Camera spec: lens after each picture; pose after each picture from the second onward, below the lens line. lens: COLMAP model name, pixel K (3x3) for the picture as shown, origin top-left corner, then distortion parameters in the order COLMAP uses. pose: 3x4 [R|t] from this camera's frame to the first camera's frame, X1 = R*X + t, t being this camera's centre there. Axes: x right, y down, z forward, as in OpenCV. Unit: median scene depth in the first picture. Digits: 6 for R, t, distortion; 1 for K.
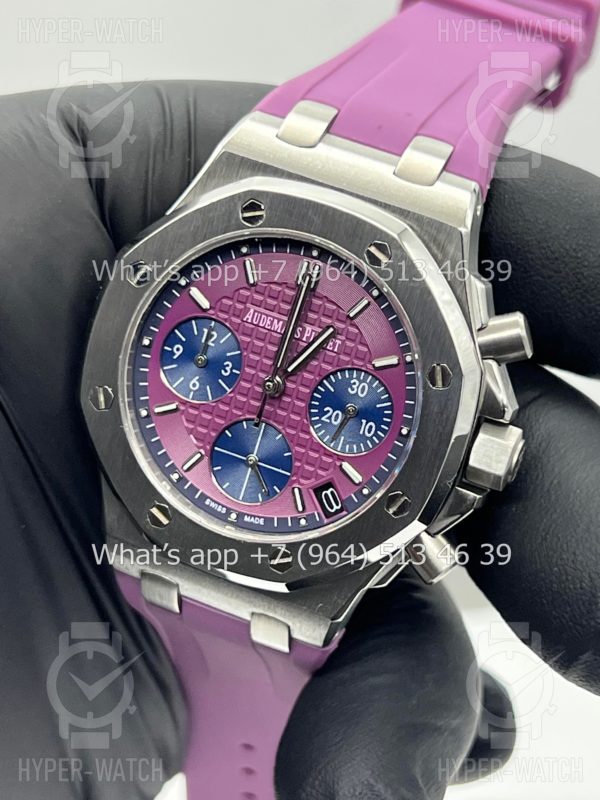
lens RADIAL K [[1938.6, 0, 297.7], [0, 1938.6, 404.3], [0, 0, 1]] dist [0.198759, 0.000000]
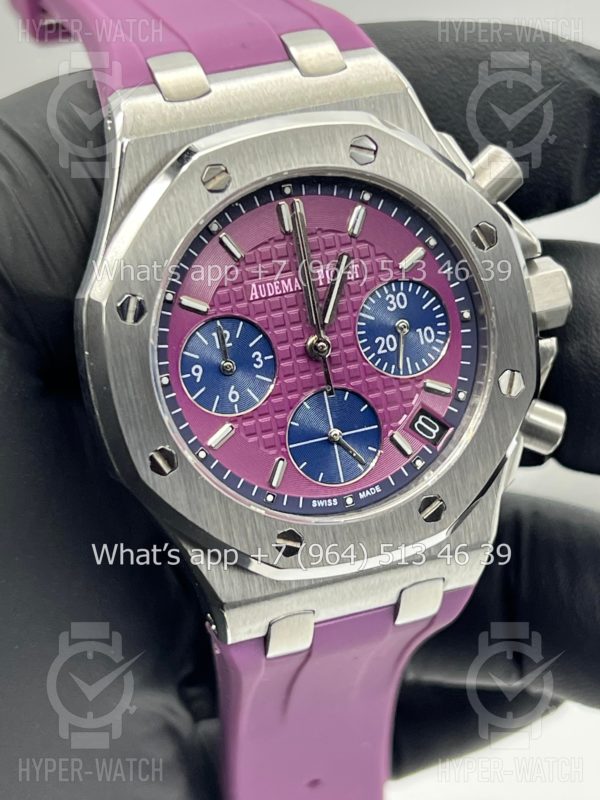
lens RADIAL K [[1938.6, 0, 293.6], [0, 1938.6, 407.2], [0, 0, 1]] dist [0.198759, 0.000000]
pose [[0.761785, -0.495429, 0.417414, -0.399663], [0.508514, 0.856491, 0.088526, -0.069358], [-0.401369, 0.144823, 0.904394, 0.213203]]
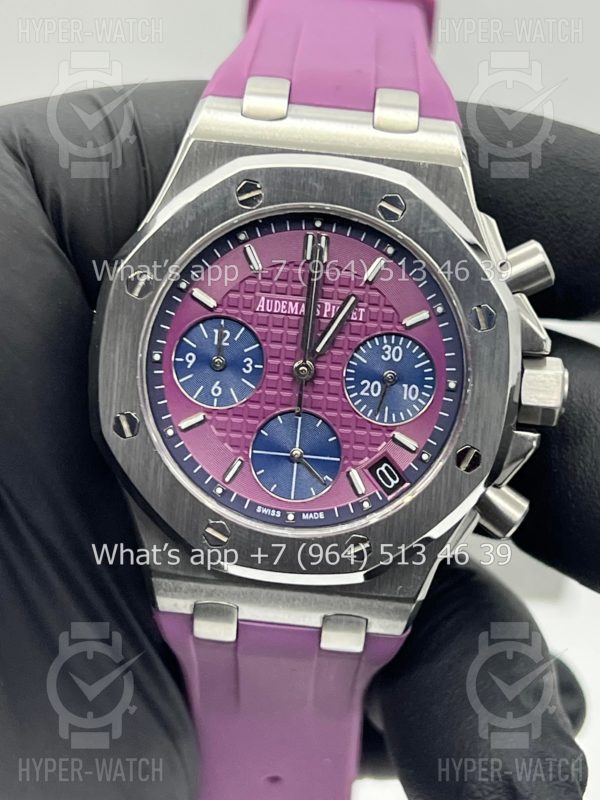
lens RADIAL K [[1938.6, 0, 296.4], [0, 1938.6, 382.8], [0, 0, 1]] dist [0.198759, 0.000000]
pose [[0.951694, -0.217097, 0.217133, -0.221287], [0.230087, 0.972499, -0.036136, 0.029226], [-0.203316, 0.084350, 0.975473, 0.080982]]
